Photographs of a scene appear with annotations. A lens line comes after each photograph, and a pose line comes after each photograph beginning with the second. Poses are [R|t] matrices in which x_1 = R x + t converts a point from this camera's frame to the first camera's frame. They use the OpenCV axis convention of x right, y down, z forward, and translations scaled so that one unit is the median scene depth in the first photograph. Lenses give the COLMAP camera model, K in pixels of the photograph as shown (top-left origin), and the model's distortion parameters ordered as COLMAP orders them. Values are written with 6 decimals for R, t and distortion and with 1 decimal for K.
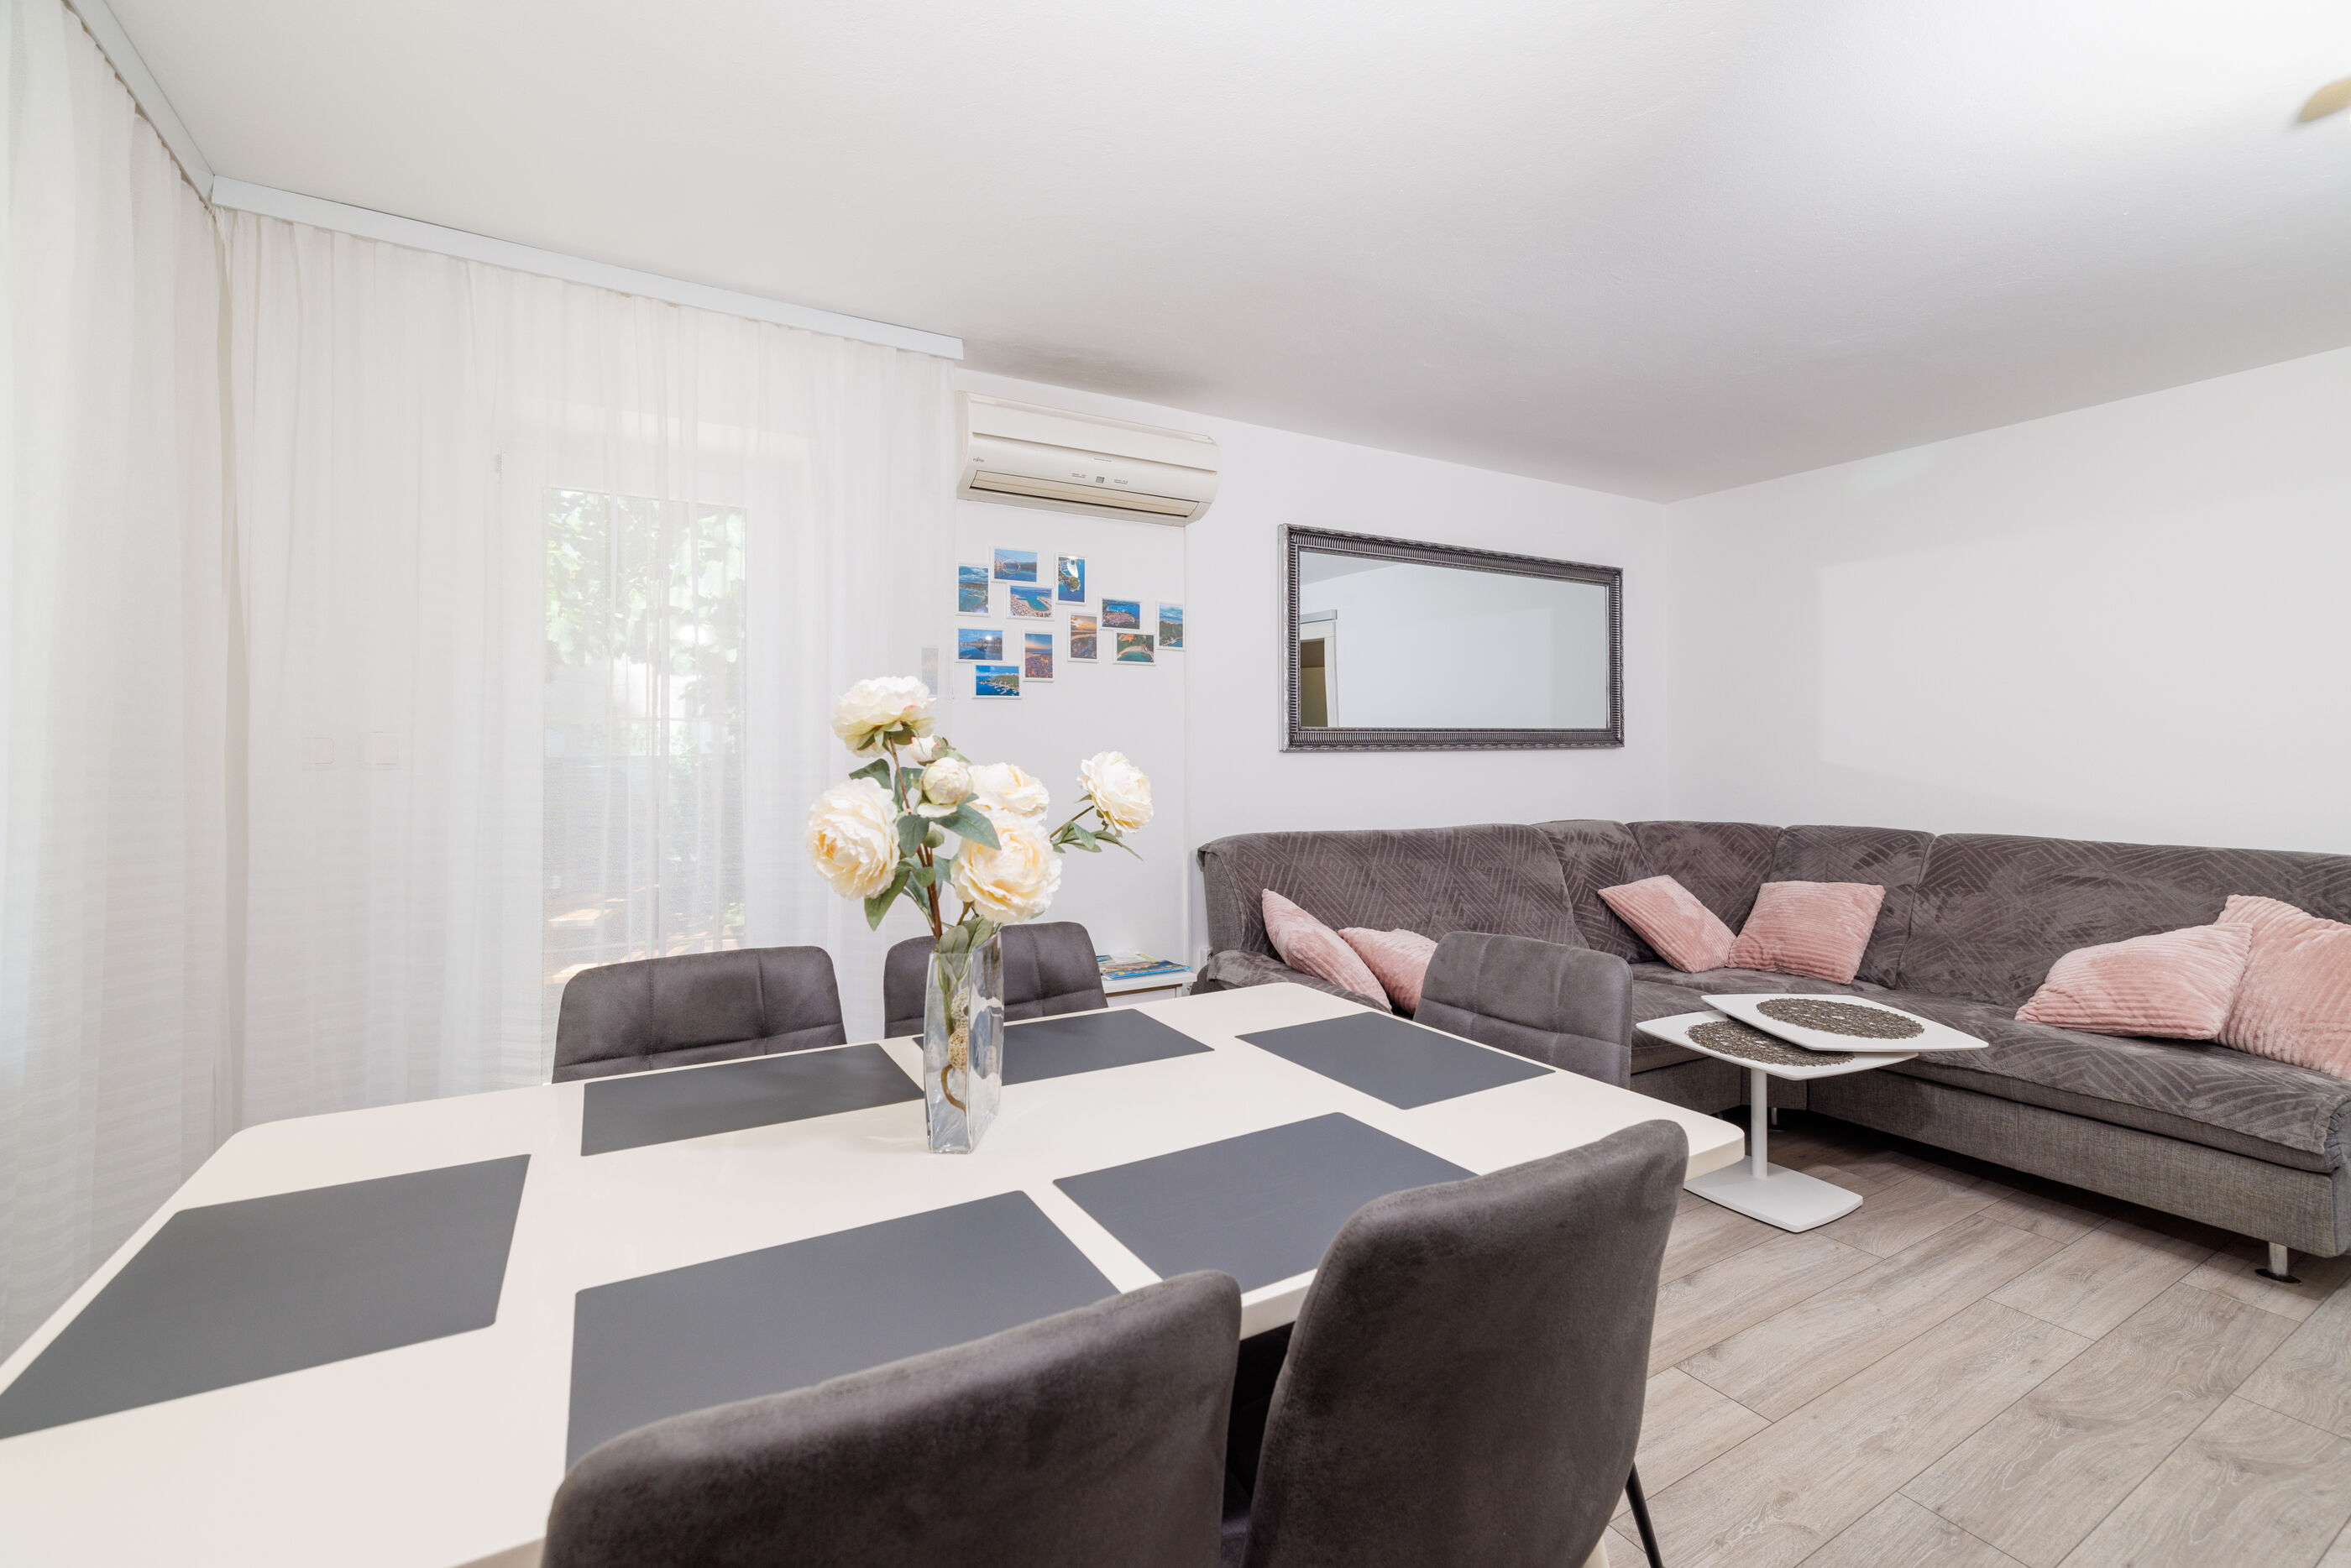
lens RADIAL K [[991.6, 0, 1182.6], [0, 991.6, 737.4], [0, 0, 1]] dist [0.000581, 0.000044]
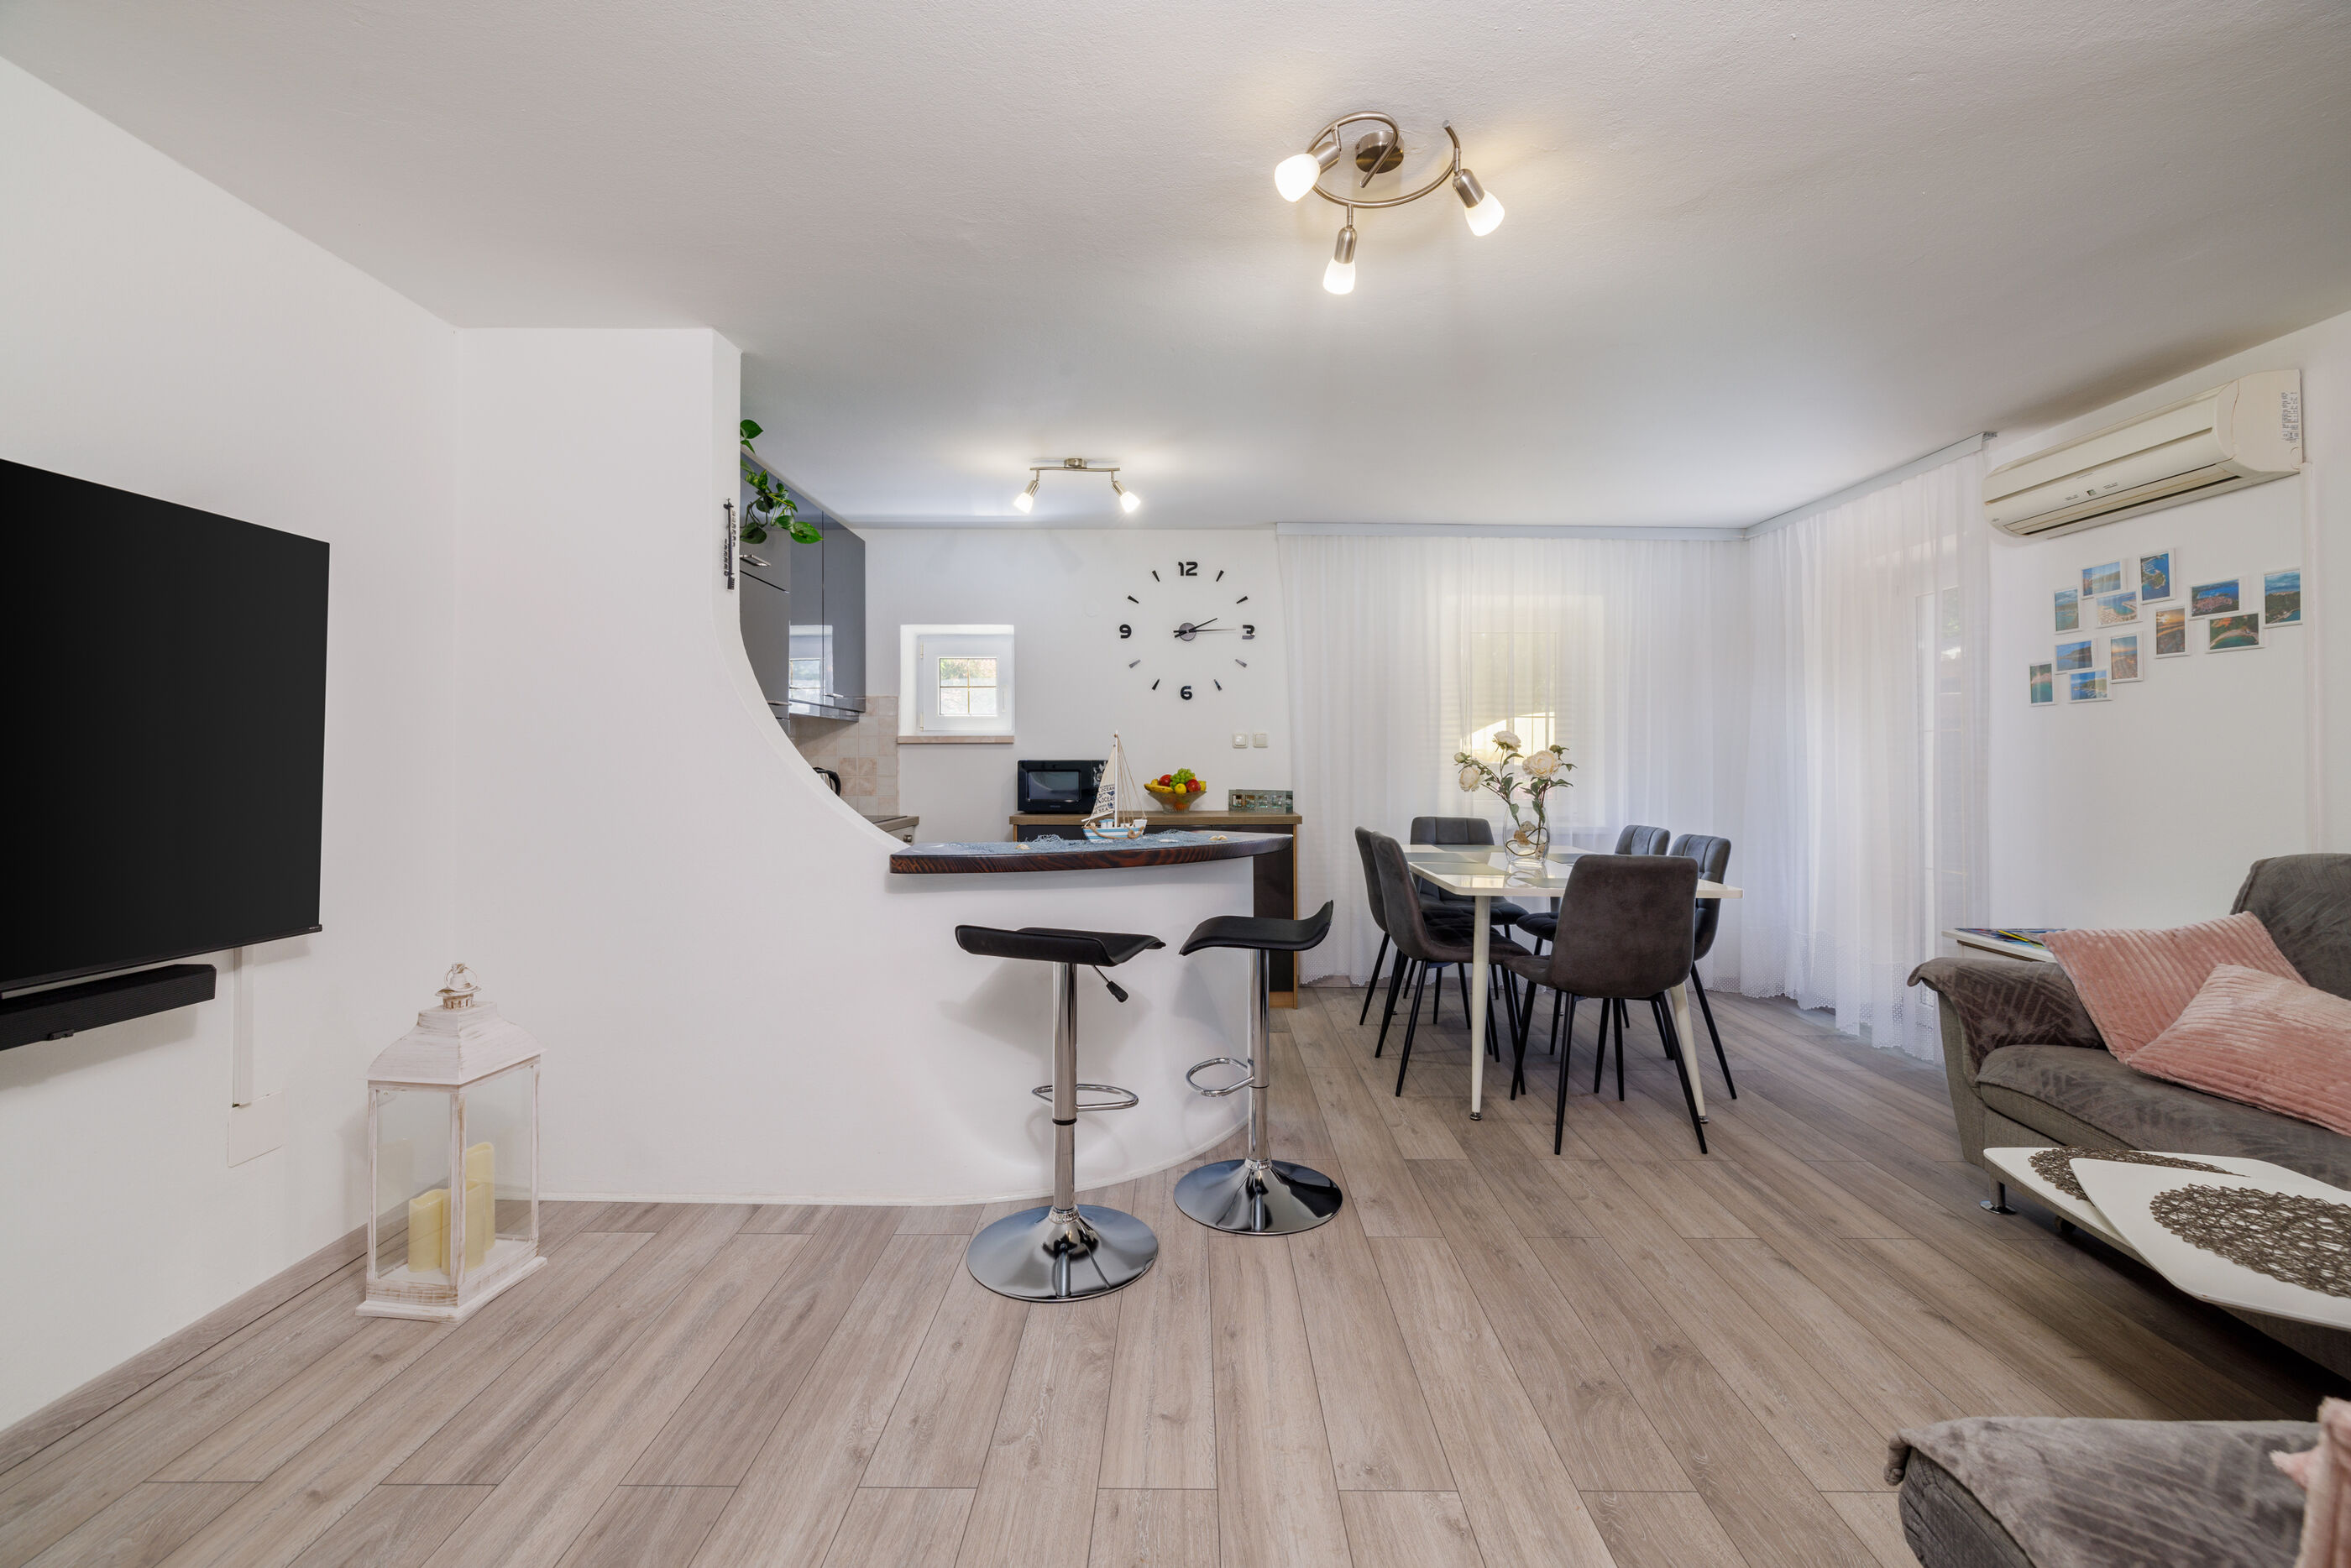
lens RADIAL K [[989.1, 0, 1183.9], [0, 989.1, 749.1], [0, 0, 1]] dist [0.001088, 0.000196]
pose [[-0.511416, -0.006108, -0.859312, 1.272210], [0.013118, 0.999803, -0.014914, 0.017804], [0.859233, -0.018900, -0.511235, 0.671892]]
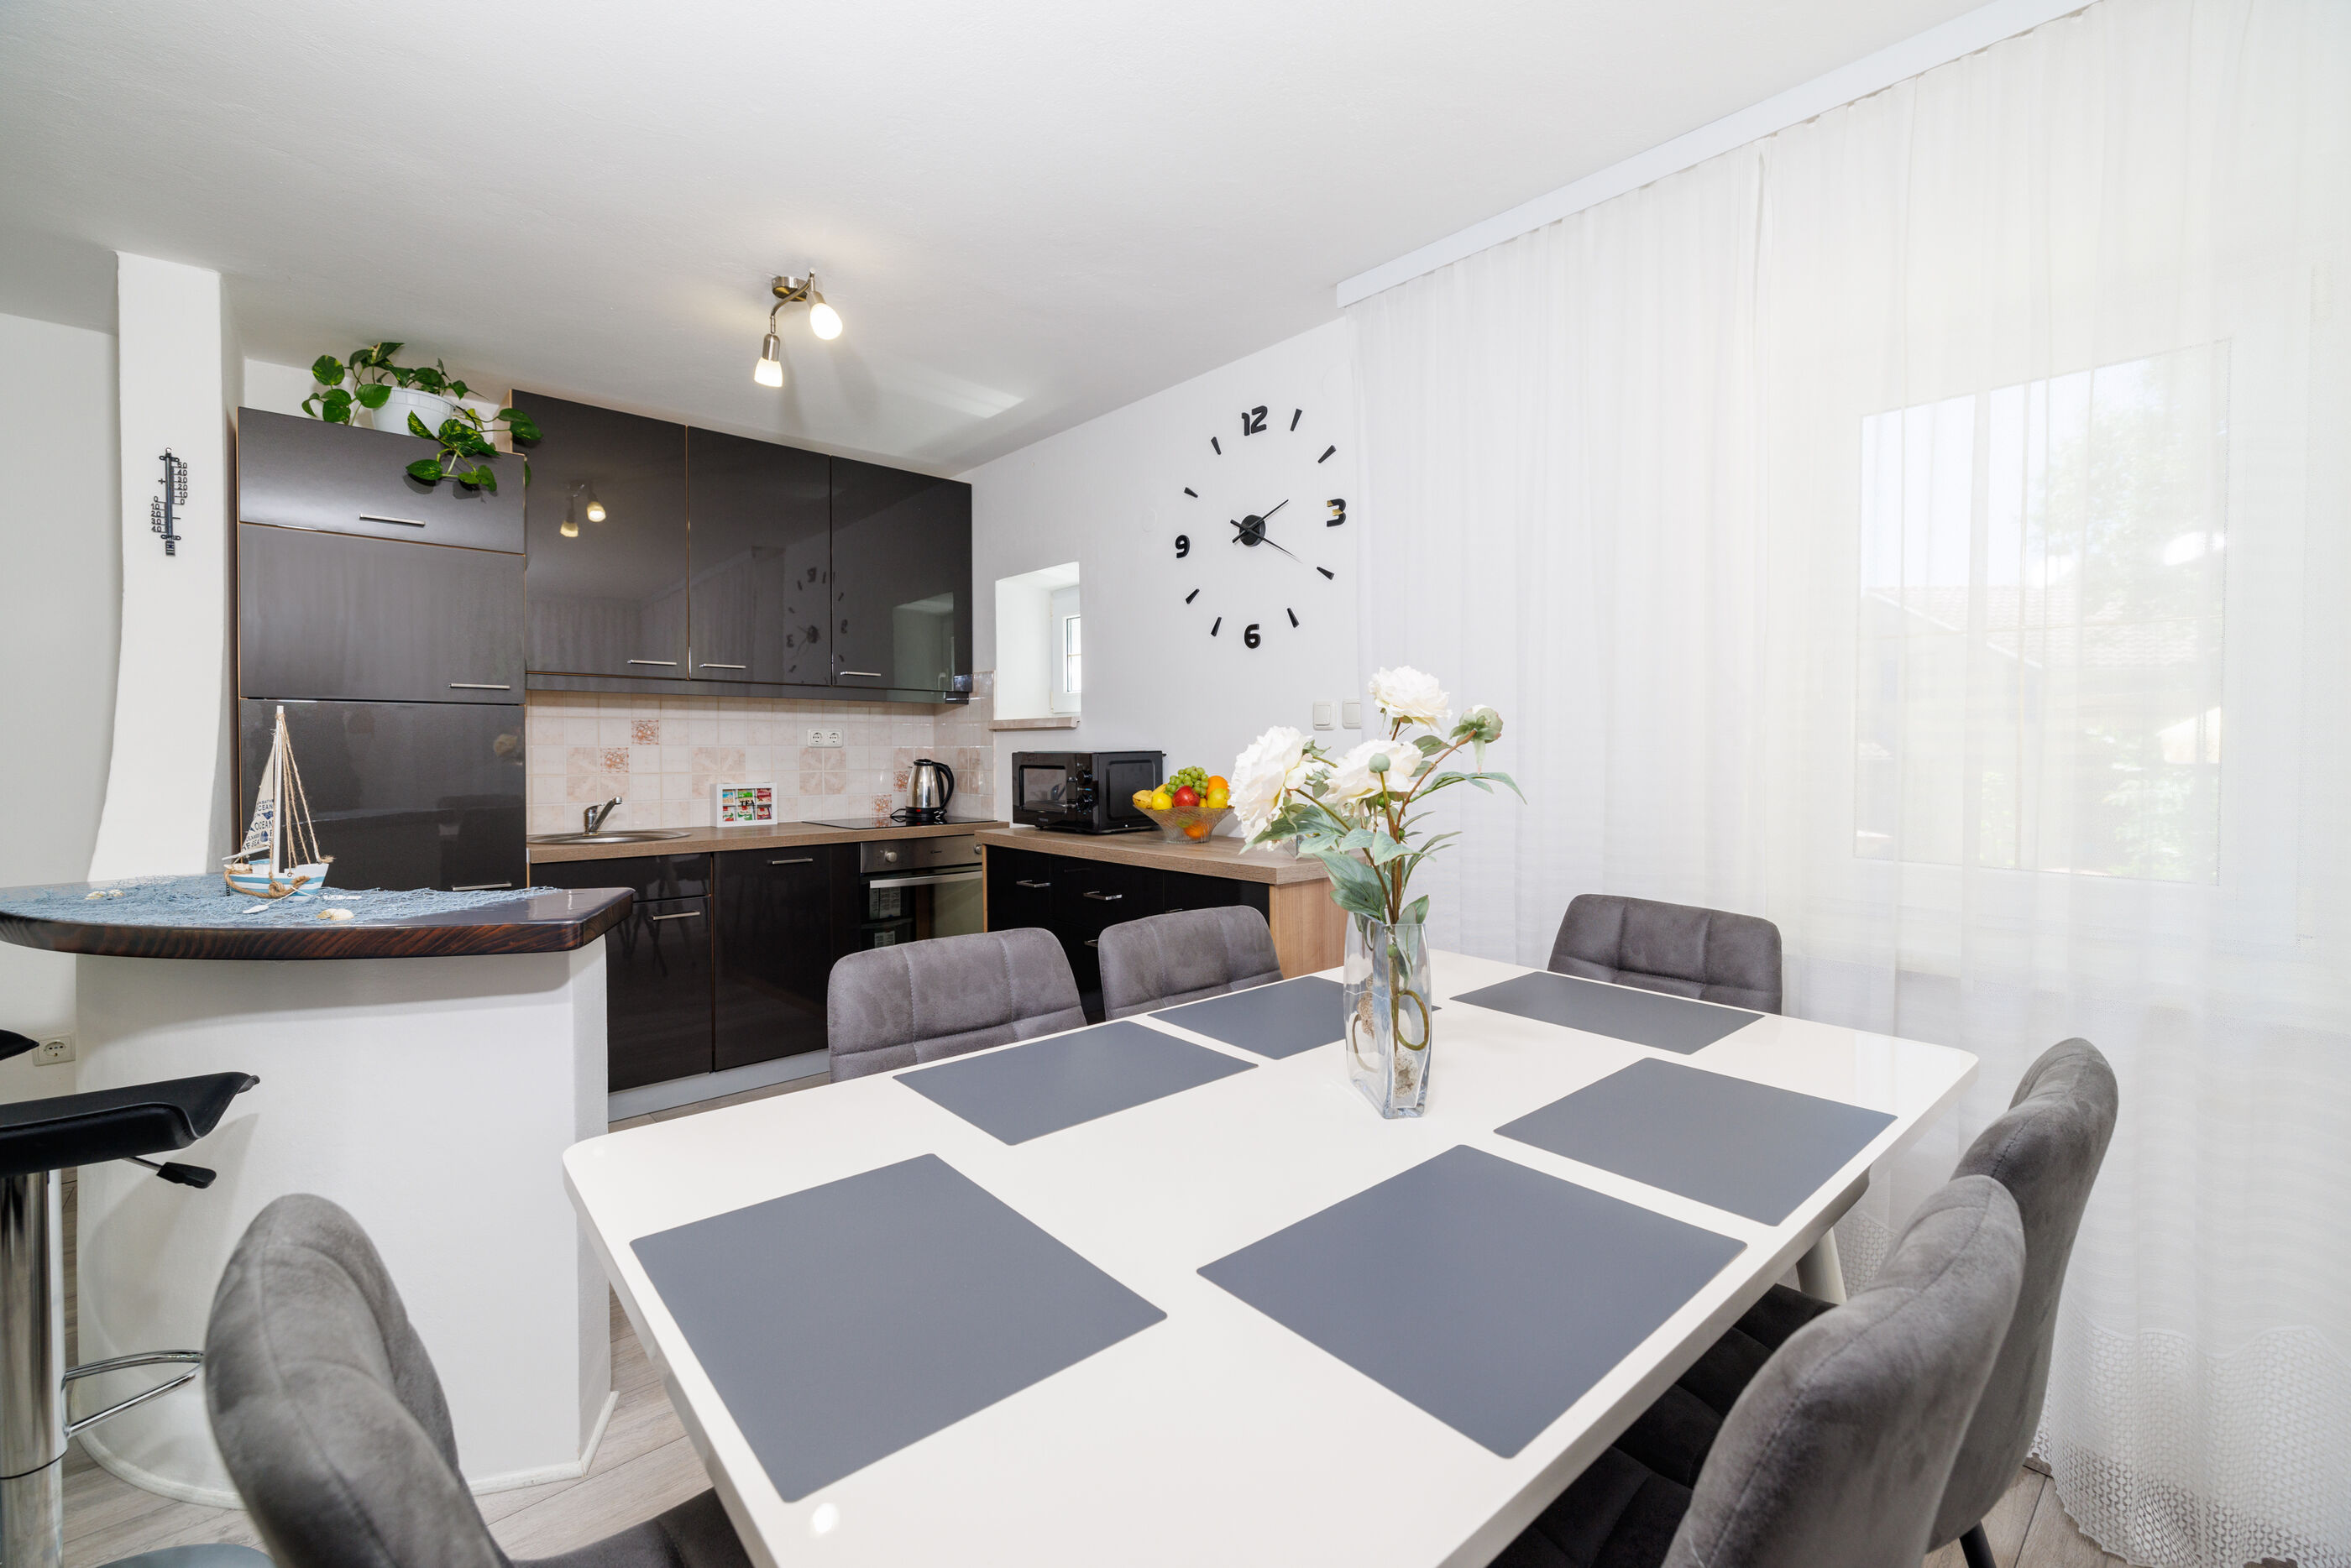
lens RADIAL K [[984.3, 0, 1181.8], [0, 984.3, 762.6], [0, 0, 1]] dist [0.001454, 0.000458]
pose [[-0.982325, 0.008498, -0.186988, 0.068489], [0.007737, 0.999959, 0.004801, 0.017061], [0.187021, 0.003270, -0.982351, 0.762614]]
